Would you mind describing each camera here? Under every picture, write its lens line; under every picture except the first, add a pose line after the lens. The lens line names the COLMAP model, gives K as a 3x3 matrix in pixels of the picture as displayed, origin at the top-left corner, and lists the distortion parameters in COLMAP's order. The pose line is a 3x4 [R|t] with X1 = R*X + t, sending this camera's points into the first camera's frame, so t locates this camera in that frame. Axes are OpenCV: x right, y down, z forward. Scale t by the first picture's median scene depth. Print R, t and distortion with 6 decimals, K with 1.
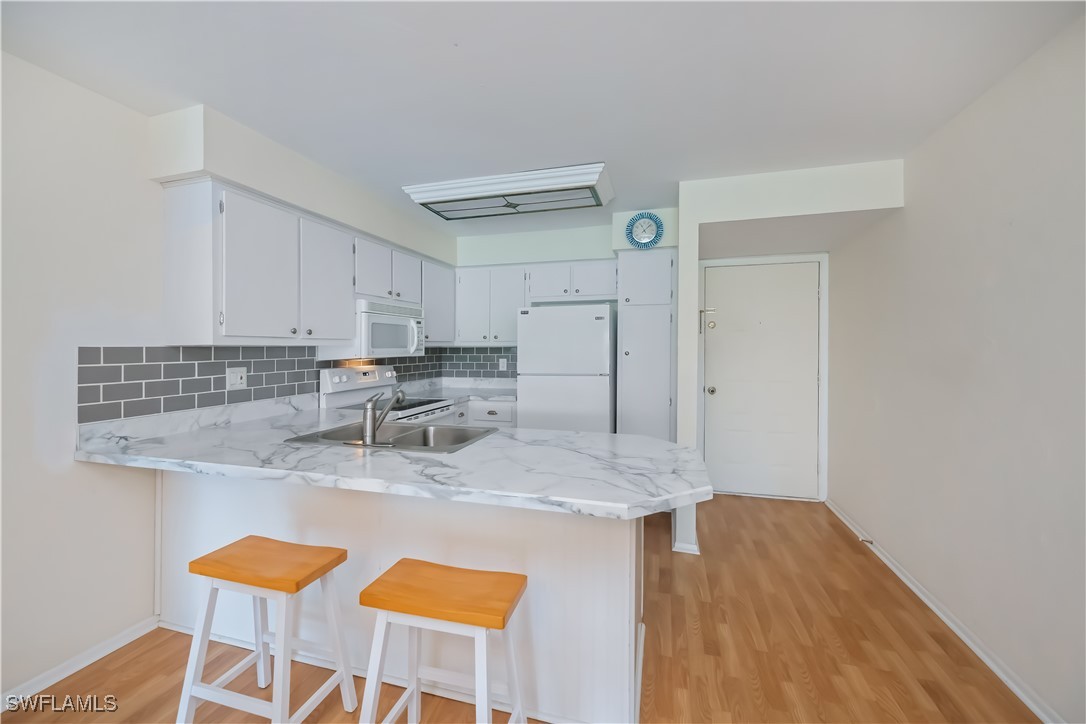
lens RADIAL K [[435.4, 0, 549.5], [0, 435.4, 344.6], [0, 0, 1]] dist [-0.001871, -0.000047]
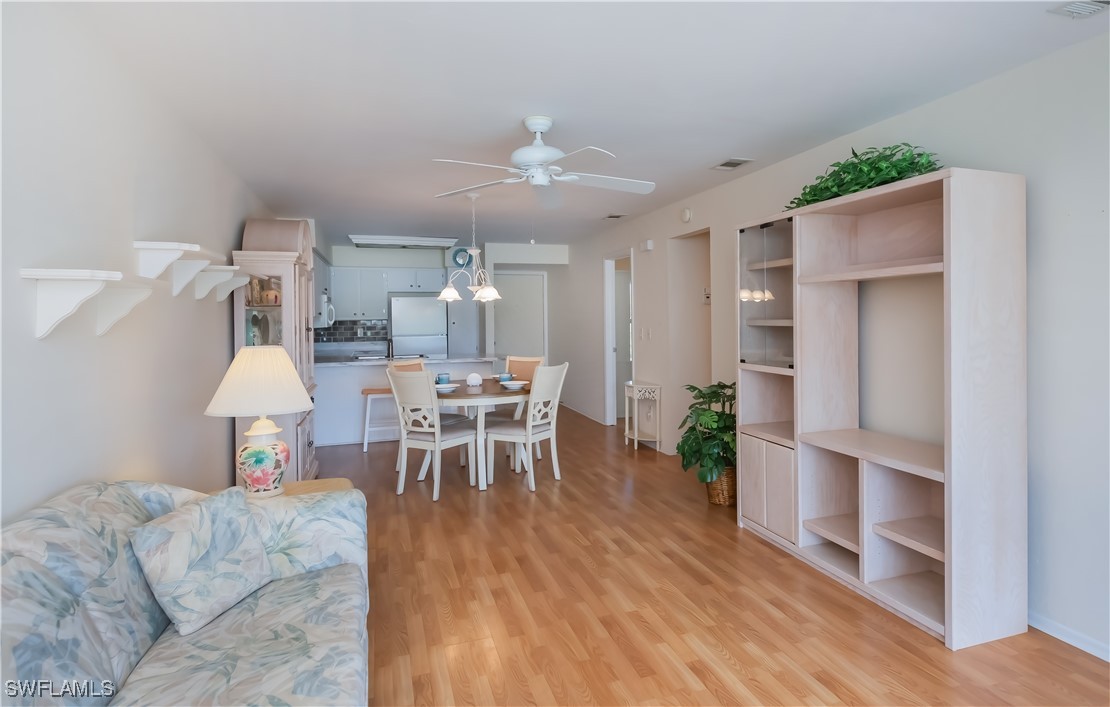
lens RADIAL K [[593.9, 0, 588.9], [0, 593.9, 319.8], [0, 0, 1]] dist [0.001609, -0.007864]
pose [[0.823626, -0.012269, 0.567001, -1.059930], [0.007843, 0.999917, 0.010244, -0.019512], [-0.567079, -0.003991, 0.823654, -1.900318]]
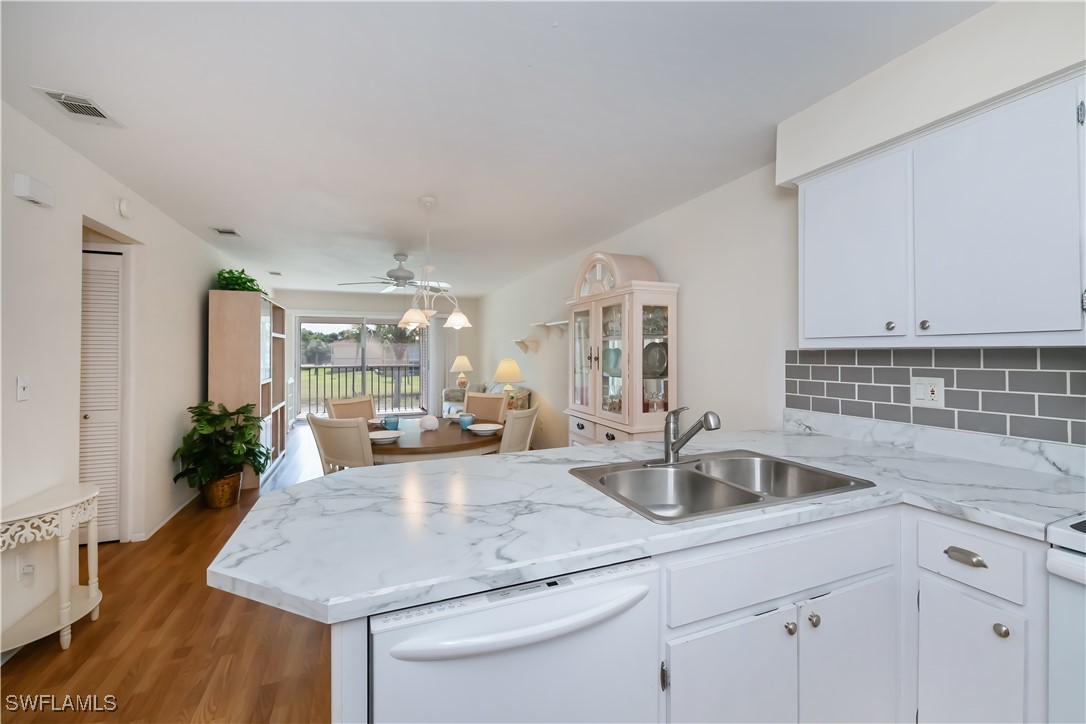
lens RADIAL K [[444.0, 0, 545.9], [0, 444.0, 353.9], [0, 0, 1]] dist [-0.001645, -0.000257]
pose [[-0.798006, 0.006341, -0.602616, 0.236122], [0.008401, 0.999965, -0.000603, 0.007405], [0.602591, -0.005544, -0.798031, 1.143039]]
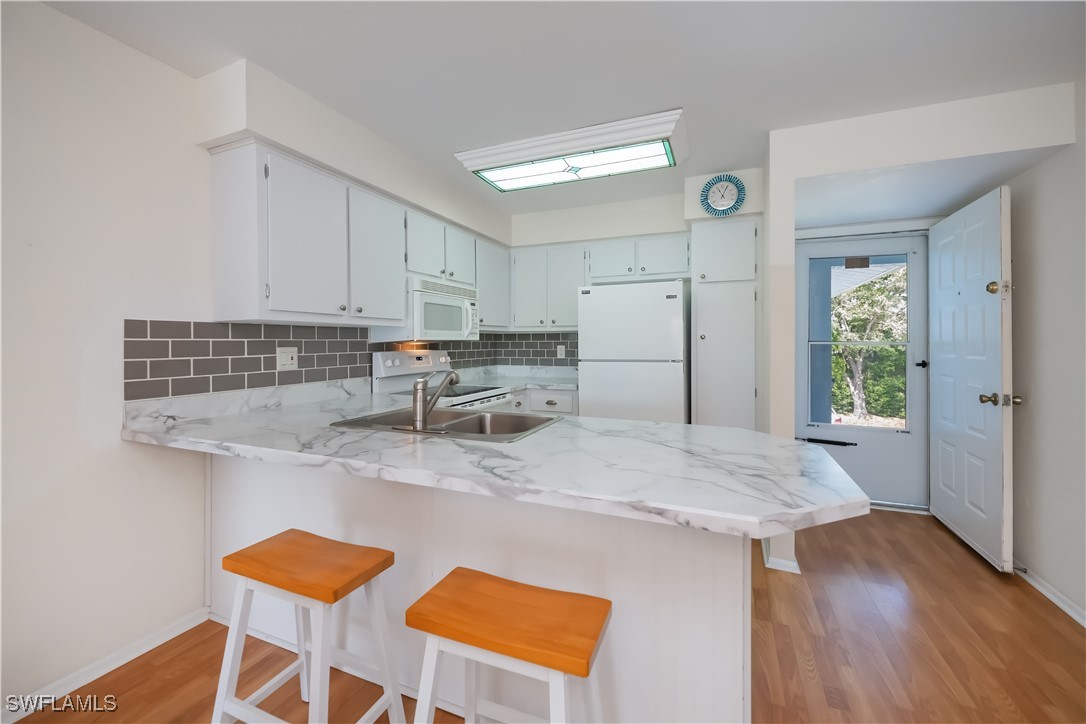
lens RADIAL K [[435.2, 0, 544.0], [0, 435.2, 341.5], [0, 0, 1]] dist [-0.000164, -0.000206]
pose [[0.991782, -0.003116, -0.127898, -0.040804], [0.003486, 0.999990, 0.002672, 0.037259], [0.127888, -0.003096, 0.991784, 0.123792]]
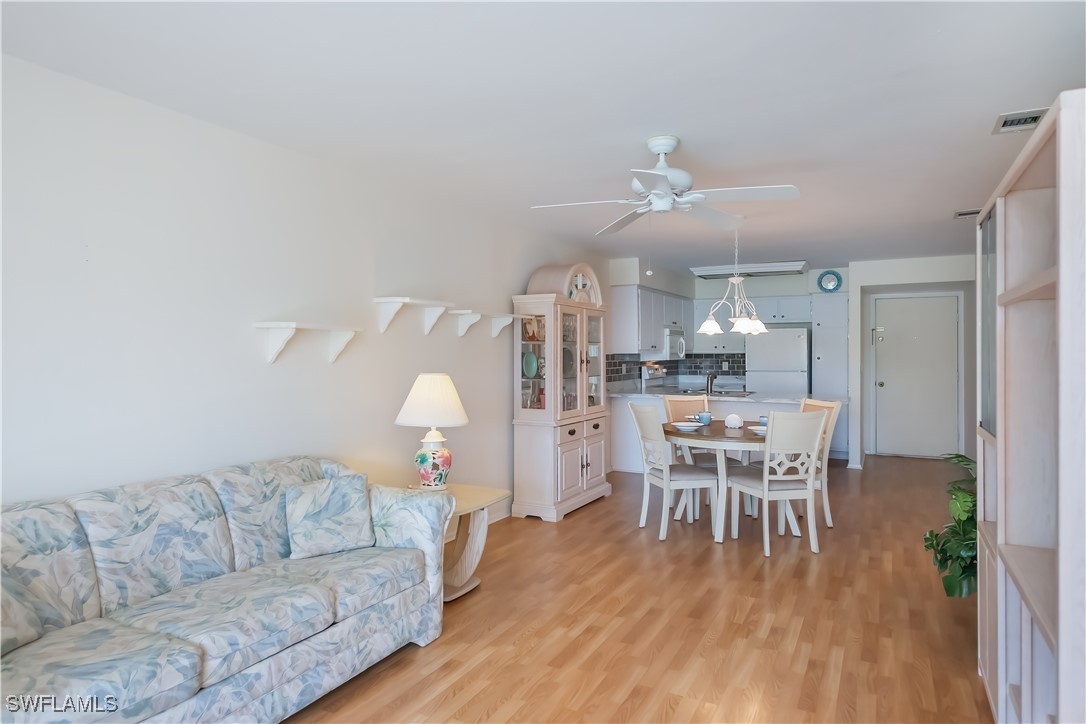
lens RADIAL K [[651.1, 0, 545.1], [0, 651.1, 351.3], [0, 0, 1]] dist [0.004760, -0.000212]
pose [[0.976187, -0.000737, -0.216931, -0.381806], [0.001873, 0.999986, 0.005031, -0.024757], [0.216924, -0.005317, 0.976174, -2.097940]]
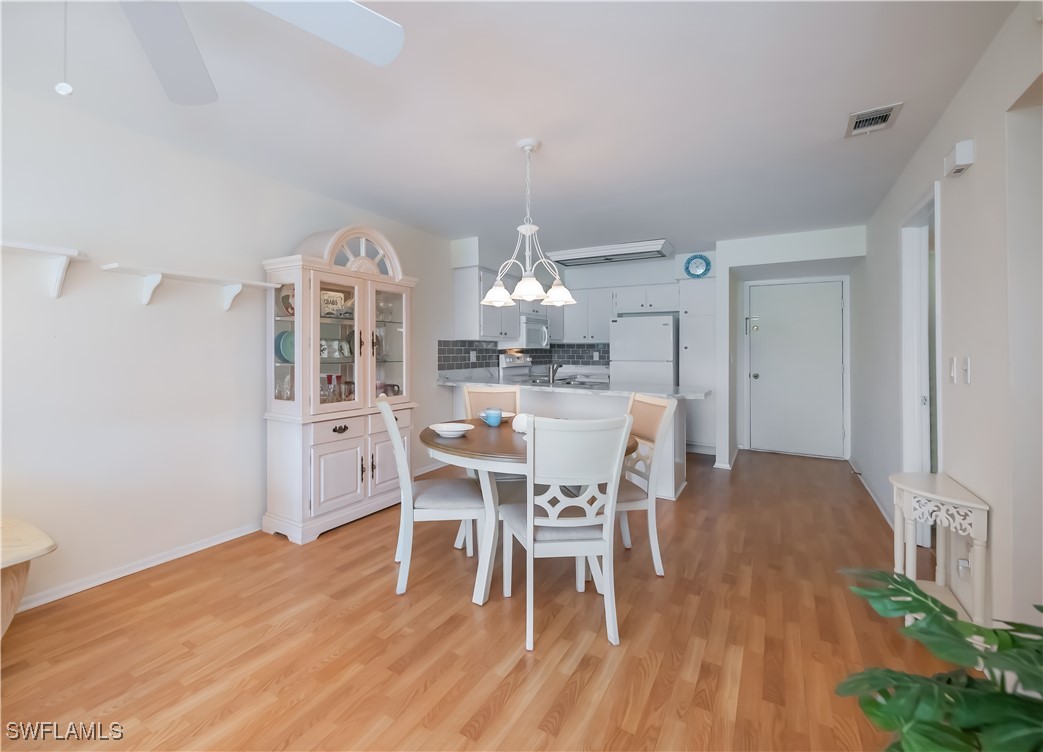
lens RADIAL K [[468.7, 0, 462.1], [0, 468.7, 343.1], [0, 0, 1]] dist [-0.007046, 0.000009]
pose [[0.946917, 0.002037, -0.321472, -0.047875], [-0.004852, 0.999957, -0.007954, 0.030036], [0.321442, 0.009091, 0.946886, -1.074374]]
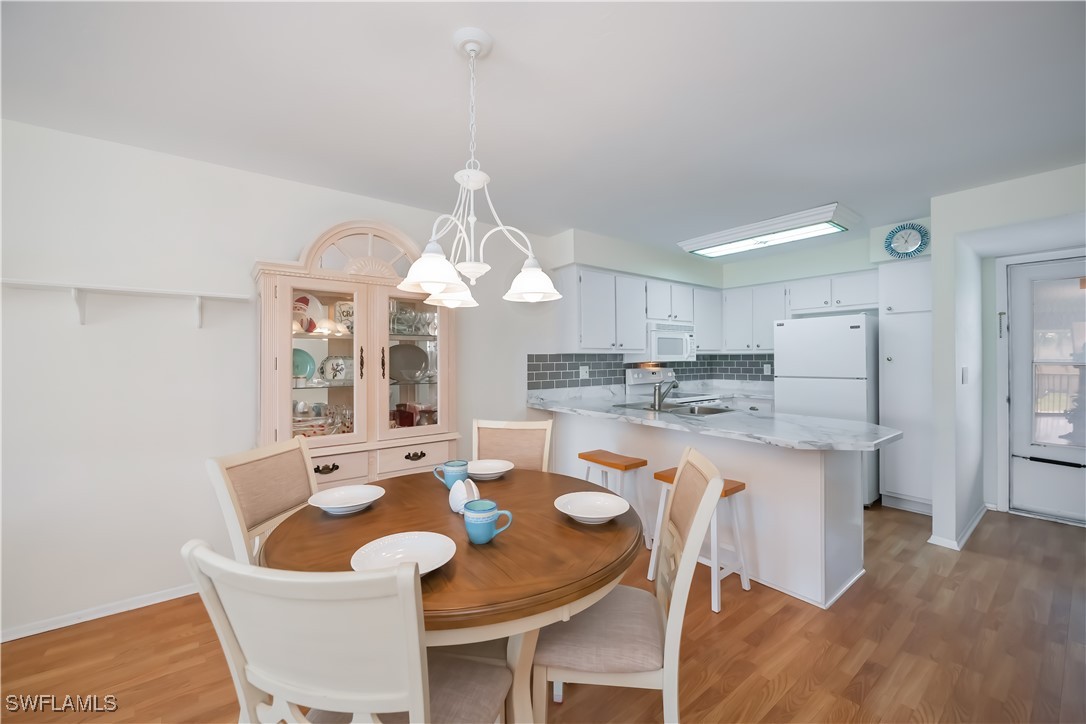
lens RADIAL K [[432.5, 0, 545.1], [0, 432.5, 356.3], [0, 0, 1]] dist [-0.008143, -0.000116]
pose [[0.801344, -0.005228, -0.598180, 0.183519], [0.007349, 0.999972, 0.001105, 0.009363], [0.598158, -0.005282, 0.801361, -0.458789]]
